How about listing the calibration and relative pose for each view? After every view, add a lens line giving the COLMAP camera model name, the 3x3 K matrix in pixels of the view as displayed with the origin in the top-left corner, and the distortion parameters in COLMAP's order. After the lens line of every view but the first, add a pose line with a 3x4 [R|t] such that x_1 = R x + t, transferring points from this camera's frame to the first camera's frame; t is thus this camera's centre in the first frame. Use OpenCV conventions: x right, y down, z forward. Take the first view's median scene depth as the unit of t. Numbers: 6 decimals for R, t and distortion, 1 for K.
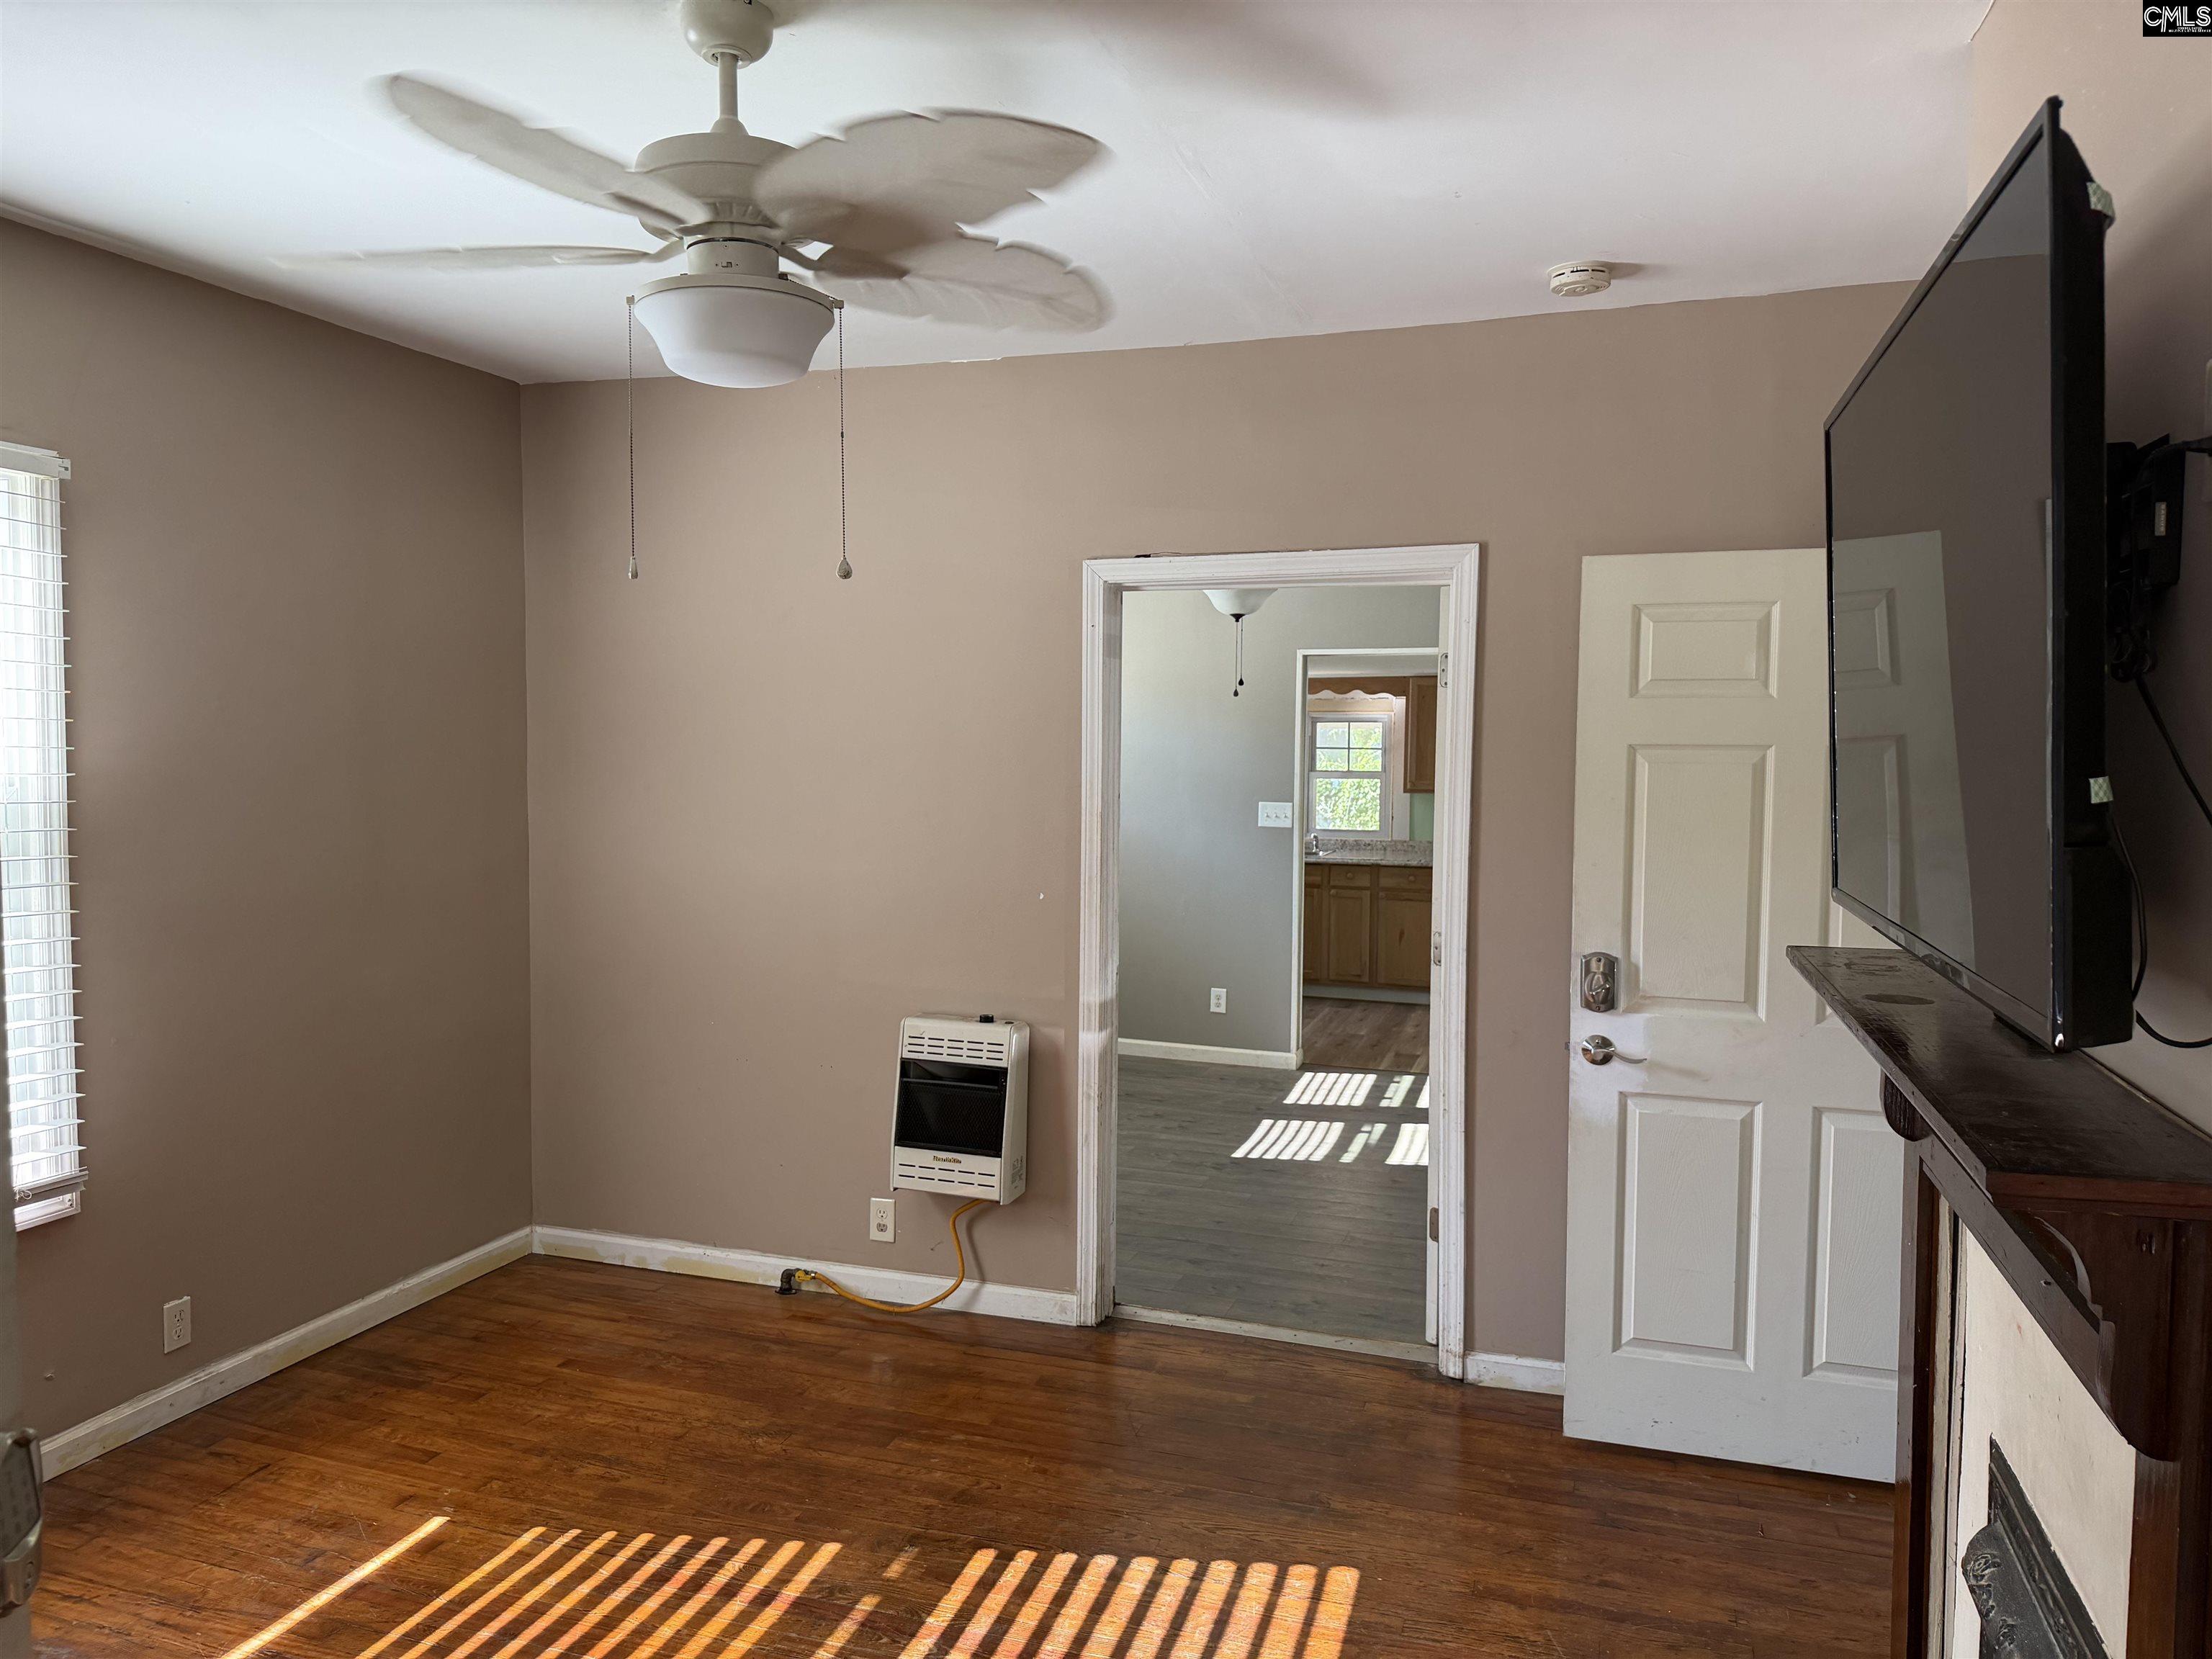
lens RADIAL K [[1553.3, 0, 1106.0], [0, 1553.3, 829.5], [0, 0, 1]] dist [0.057505, -0.003134]
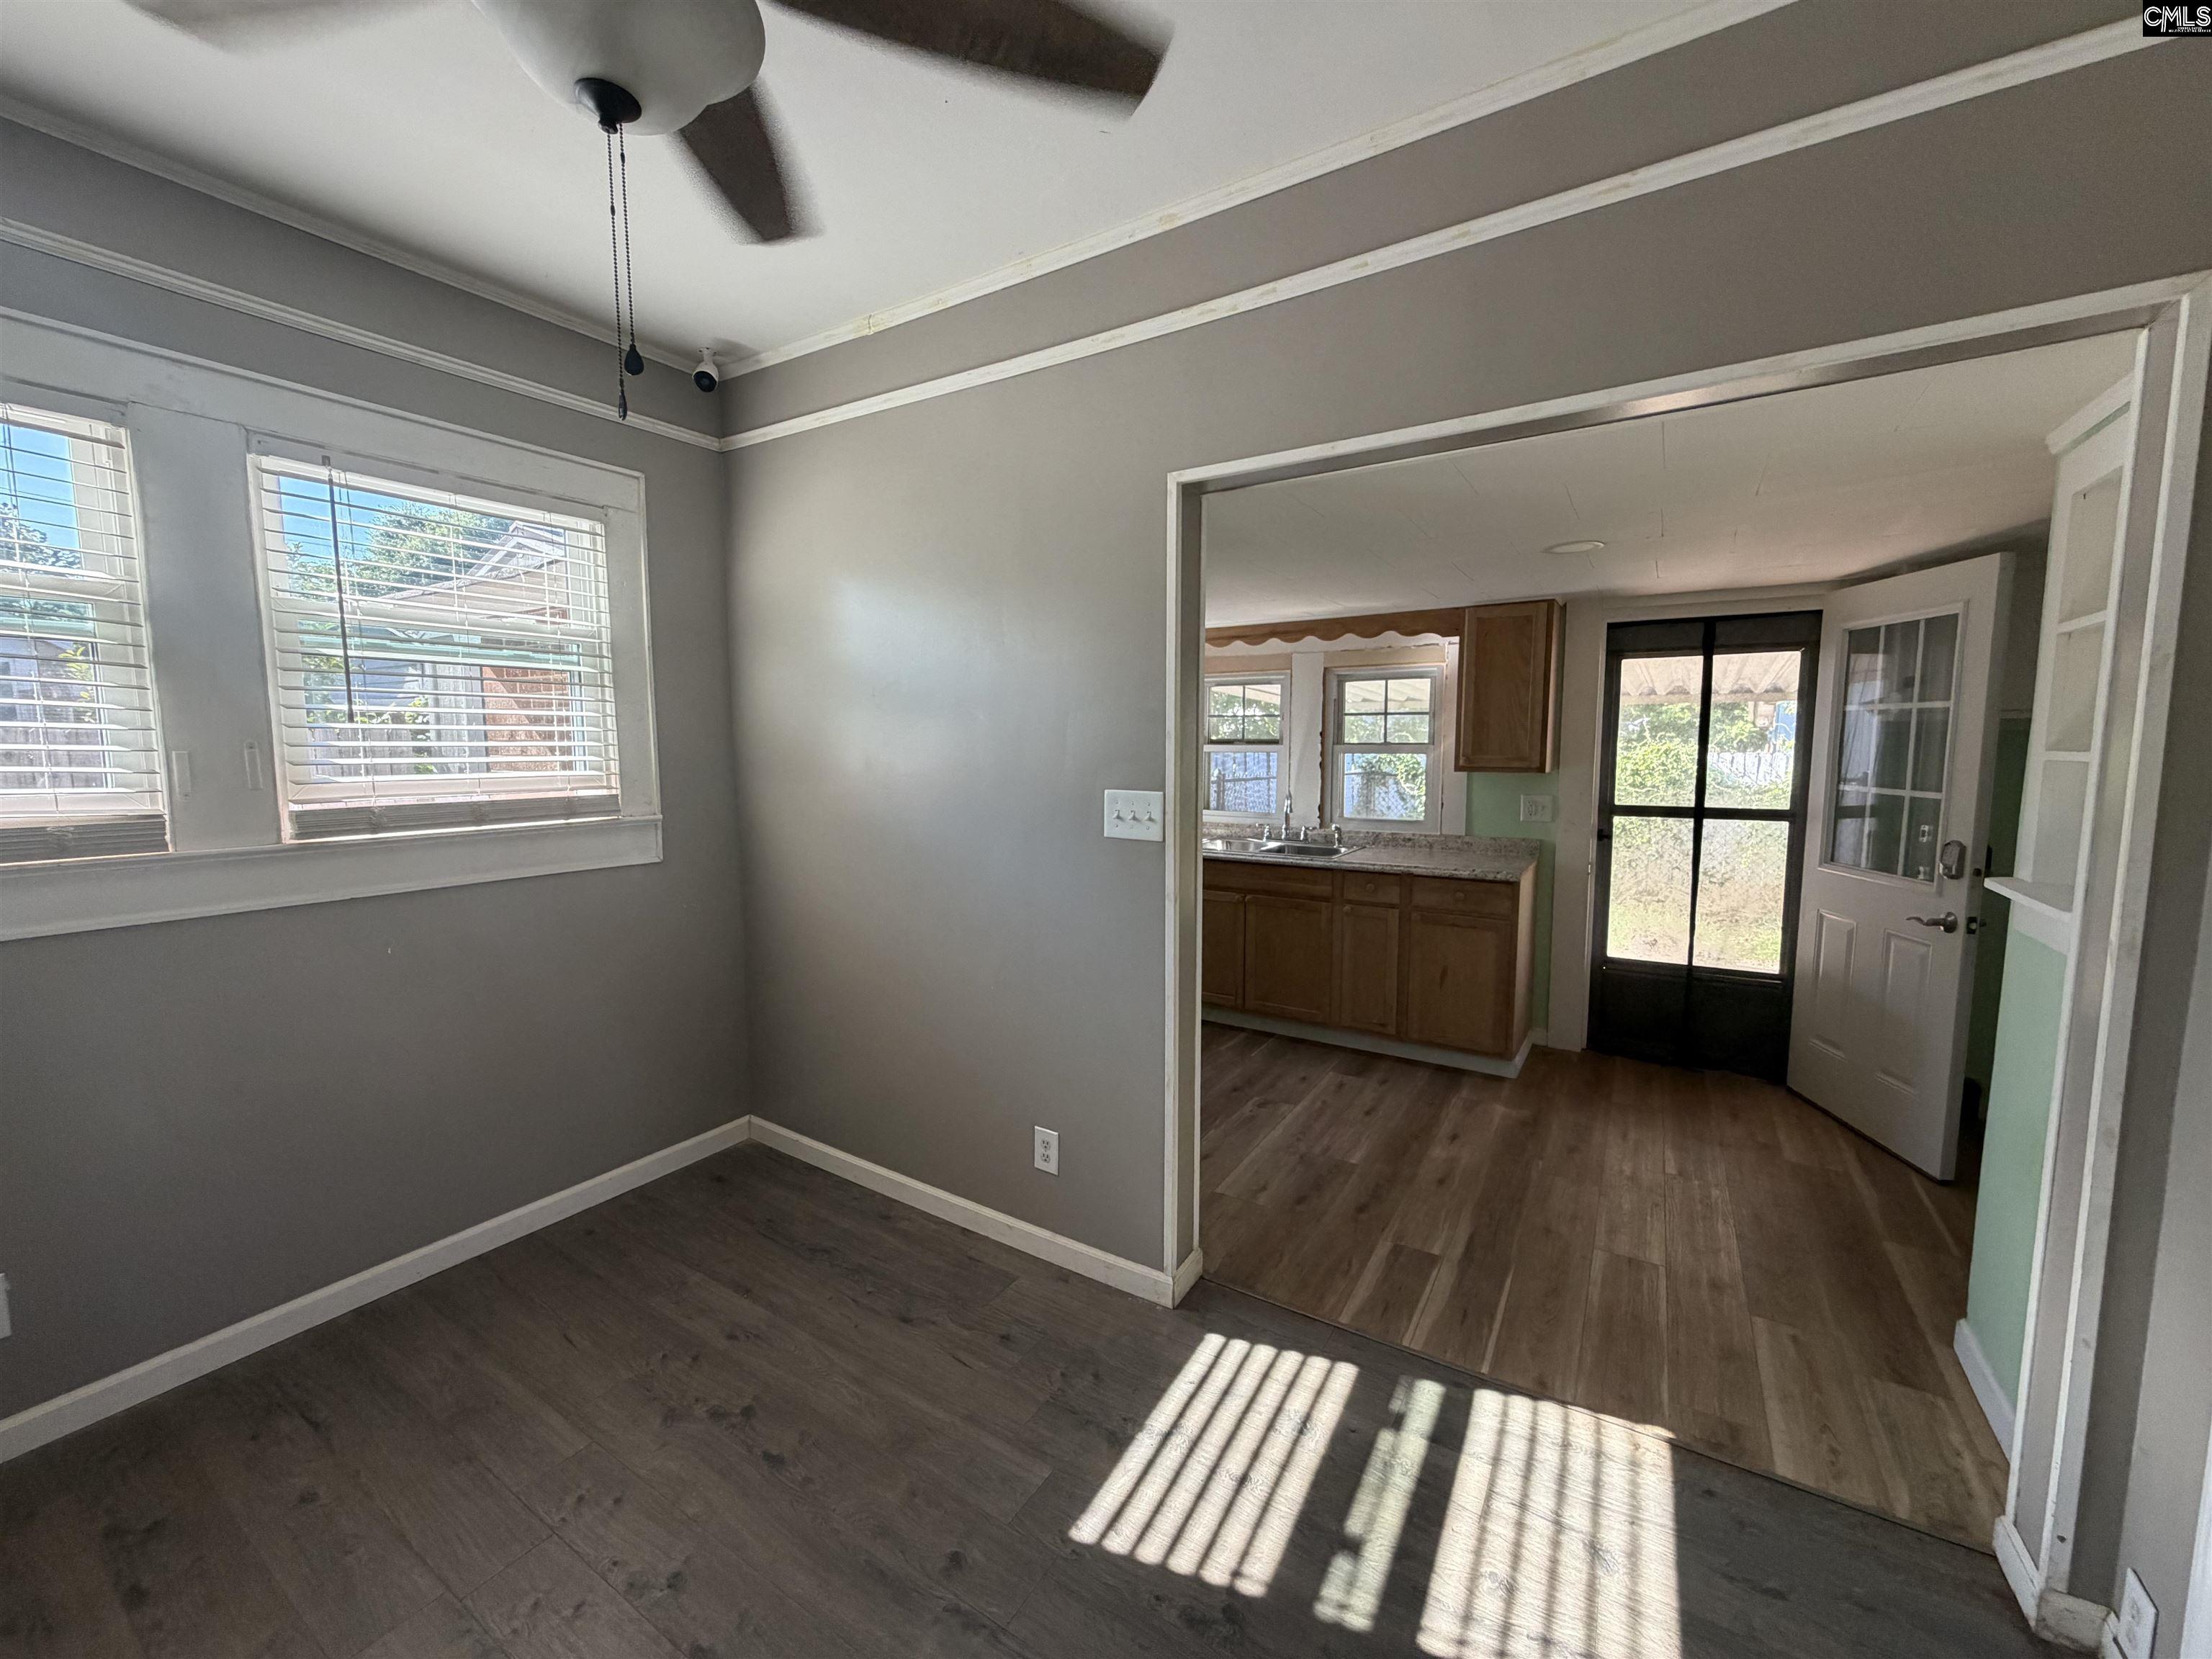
lens RADIAL K [[892.8, 0, 1107.5], [0, 892.8, 835.6], [0, 0, 1]] dist [-0.000304, 0.000062]
pose [[0.971713, 0.010056, -0.235952, 0.135984], [0.000537, 0.998996, 0.044790, -0.012598], [0.236165, -0.043650, 0.970732, 0.573064]]
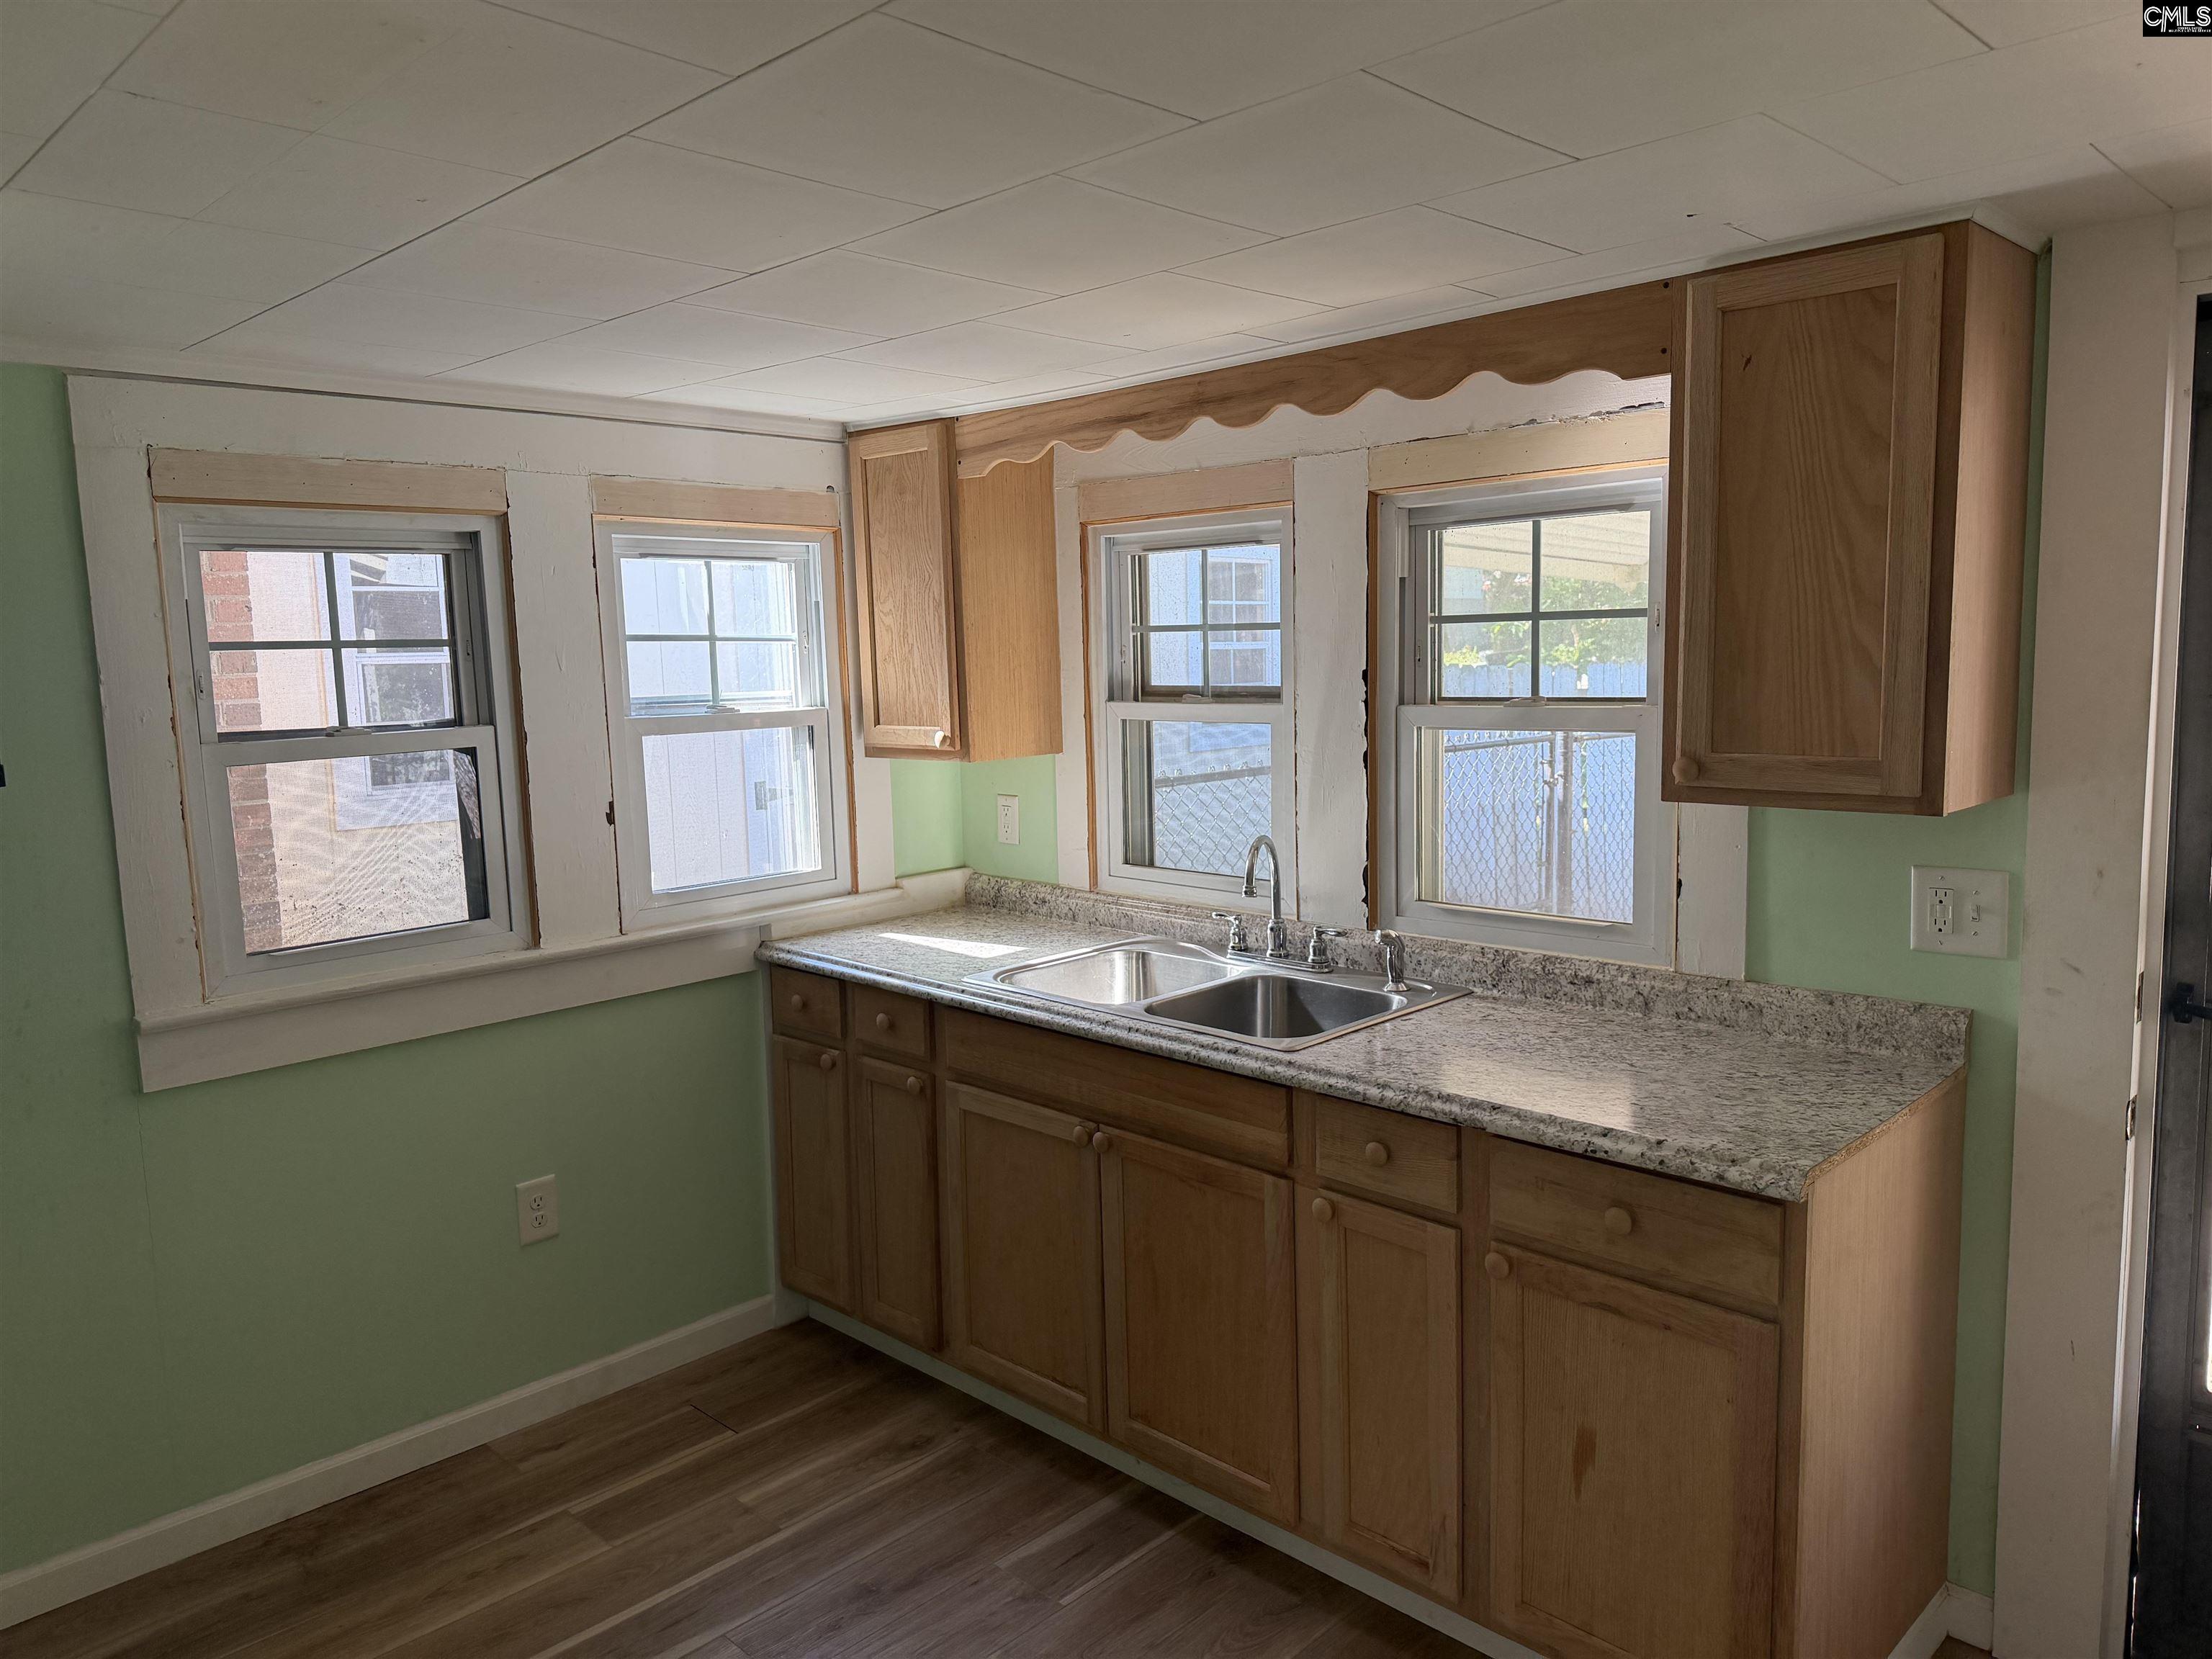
lens RADIAL K [[1553.3, 0, 1106.0], [0, 1553.3, 829.5], [0, 0, 1]] dist [0.057505, -0.003134]
pose [[0.893884, 0.017713, -0.447948, 0.226679], [0.012087, 0.997904, 0.063579, -0.035533], [0.448135, -0.062247, 0.891796, 0.771733]]
